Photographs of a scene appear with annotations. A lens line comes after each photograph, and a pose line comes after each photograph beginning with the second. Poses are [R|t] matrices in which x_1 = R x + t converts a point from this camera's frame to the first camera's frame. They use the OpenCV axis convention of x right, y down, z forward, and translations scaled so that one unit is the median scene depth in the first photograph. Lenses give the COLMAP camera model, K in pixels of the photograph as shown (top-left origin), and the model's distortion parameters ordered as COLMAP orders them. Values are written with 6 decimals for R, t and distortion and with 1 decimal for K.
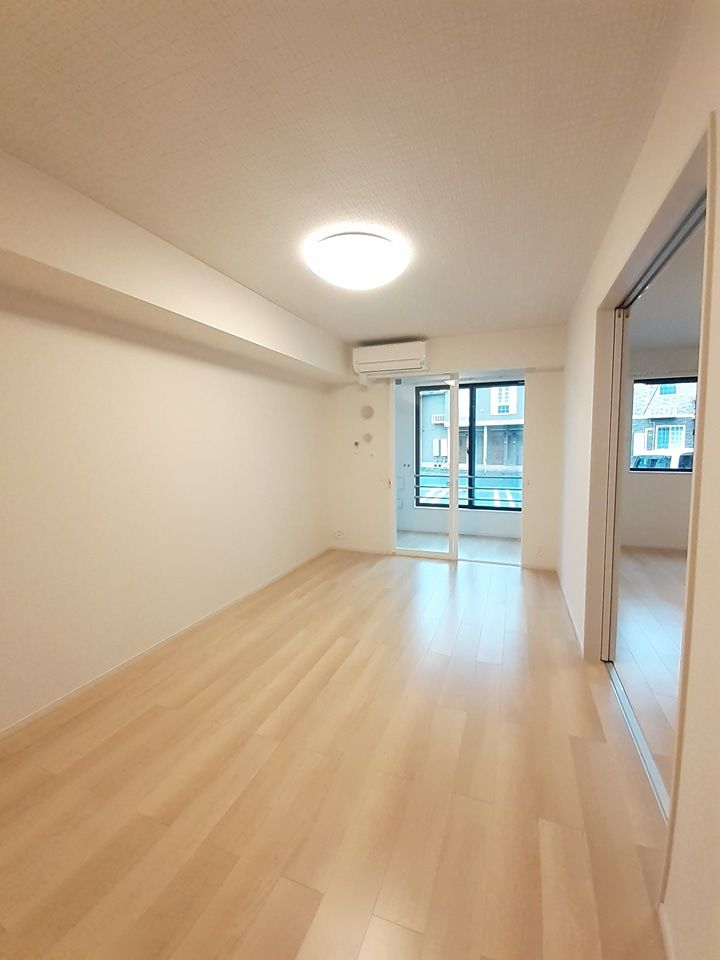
lens RADIAL K [[380.4, 0, 373.8], [0, 380.4, 474.2], [0, 0, 1]] dist [0.000438, -0.005998]
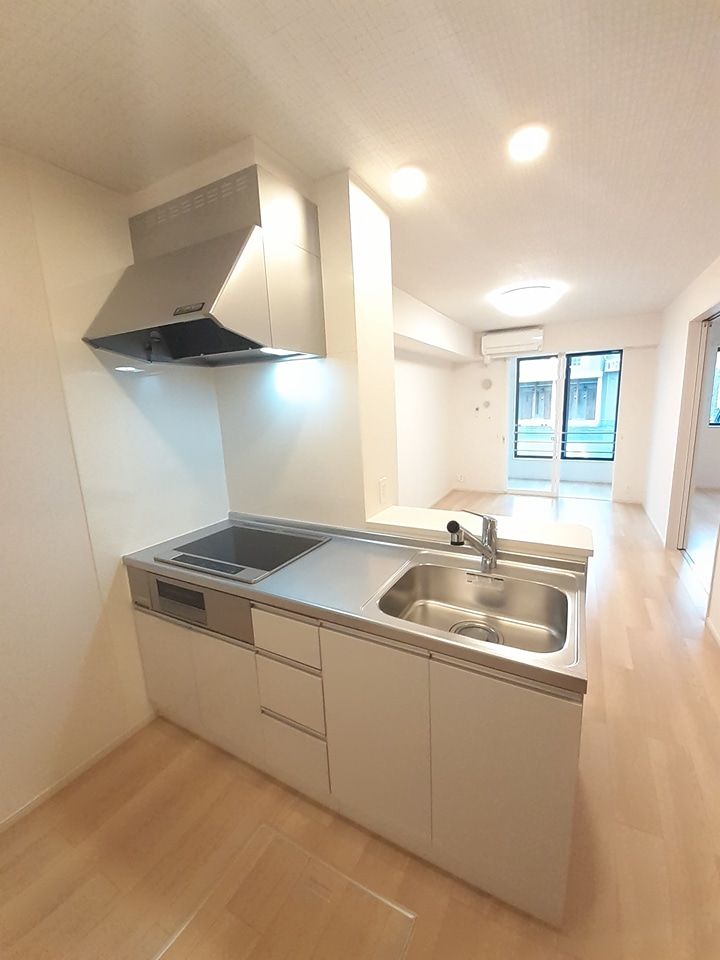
lens RADIAL K [[380.4, 0, 373.8], [0, 380.4, 474.2], [0, 0, 1]] dist [0.000438, -0.005998]
pose [[0.991486, -0.002567, -0.130188, -0.236799], [0.017448, 0.993409, 0.113289, -0.013305], [0.129039, -0.114595, 0.984996, -0.361985]]
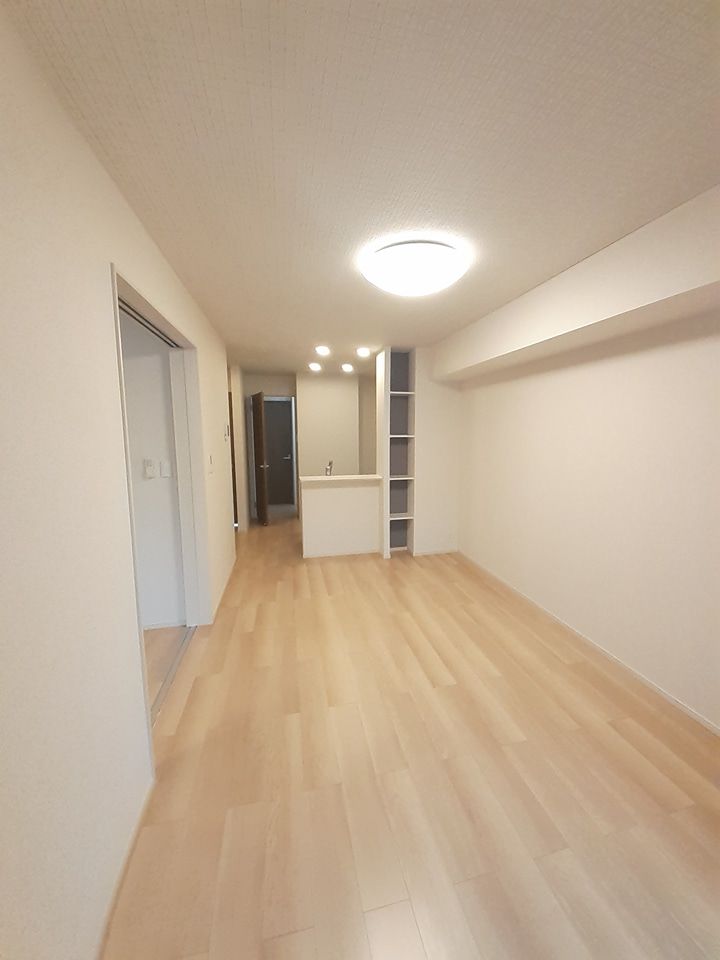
lens RADIAL K [[380.4, 0, 373.8], [0, 380.4, 474.2], [0, 0, 1]] dist [0.000438, -0.005998]
pose [[-0.833617, 0.077556, -0.546871, 0.297640], [-0.032565, 0.981470, 0.188830, -0.112042], [0.551383, 0.175220, -0.815644, 0.908481]]
